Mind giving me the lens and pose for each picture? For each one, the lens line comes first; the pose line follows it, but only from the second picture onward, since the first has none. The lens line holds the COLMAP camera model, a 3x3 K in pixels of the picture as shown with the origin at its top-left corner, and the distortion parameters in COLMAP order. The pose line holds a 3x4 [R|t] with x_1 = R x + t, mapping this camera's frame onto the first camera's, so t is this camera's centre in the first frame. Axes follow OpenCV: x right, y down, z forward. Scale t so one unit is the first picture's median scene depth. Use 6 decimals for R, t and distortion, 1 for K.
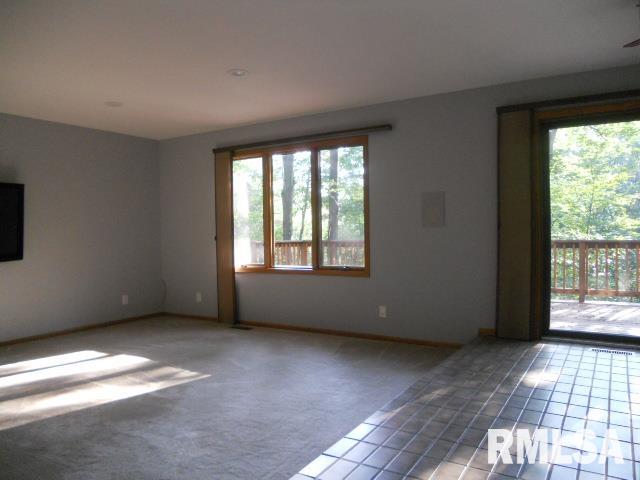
lens RADIAL K [[488.6, 0, 318.0], [0, 488.6, 240.6], [0, 0, 1]] dist [-0.046157, 0.004702]
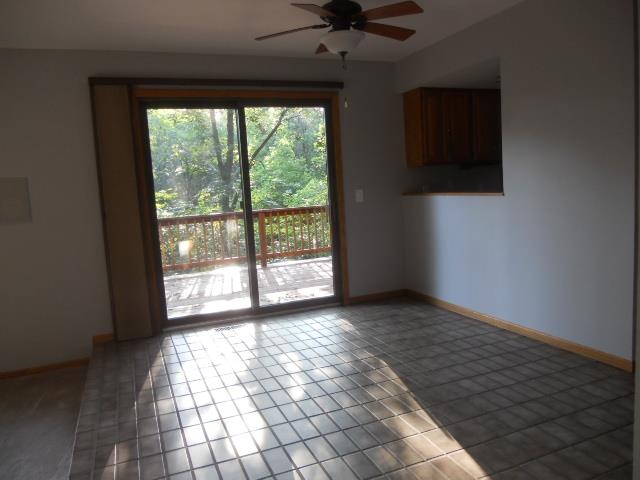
lens RADIAL K [[488.6, 0, 319.3], [0, 488.6, 239.2], [0, 0, 1]] dist [-0.046157, 0.004702]
pose [[0.599540, -0.098484, 0.794262, -0.091655], [0.071275, 0.995027, 0.069576, -0.021862], [-0.797165, 0.014897, 0.603578, 0.172039]]
